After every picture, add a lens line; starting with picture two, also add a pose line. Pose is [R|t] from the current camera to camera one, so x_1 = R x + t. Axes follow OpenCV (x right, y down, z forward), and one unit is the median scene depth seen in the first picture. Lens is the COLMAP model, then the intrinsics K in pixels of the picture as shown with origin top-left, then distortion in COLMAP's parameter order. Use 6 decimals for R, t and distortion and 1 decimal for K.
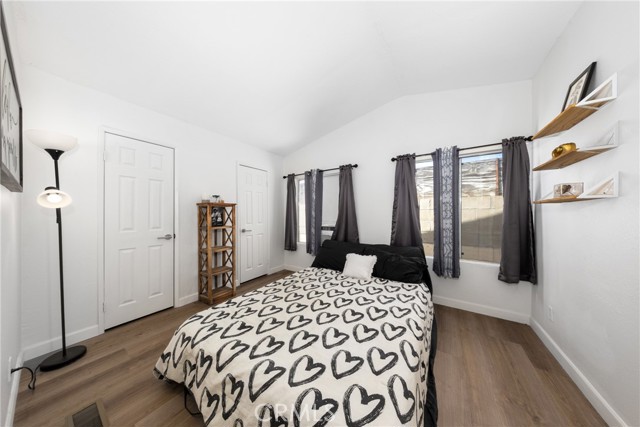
lens RADIAL K [[183.9, 0, 317.9], [0, 183.9, 213.7], [0, 0, 1]] dist [-0.009176, -0.000044]
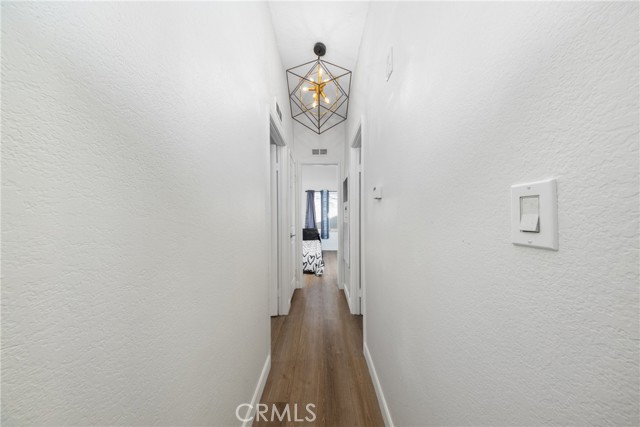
lens RADIAL K [[183.9, 0, 320.3], [0, 183.9, 214.6], [0, 0, 1]] dist [-0.009176, -0.000044]
pose [[0.830163, 0.004132, 0.557506, -0.848567], [0.001170, 0.999957, -0.009153, 0.019839], [-0.557520, 0.008251, 0.830123, -1.188167]]
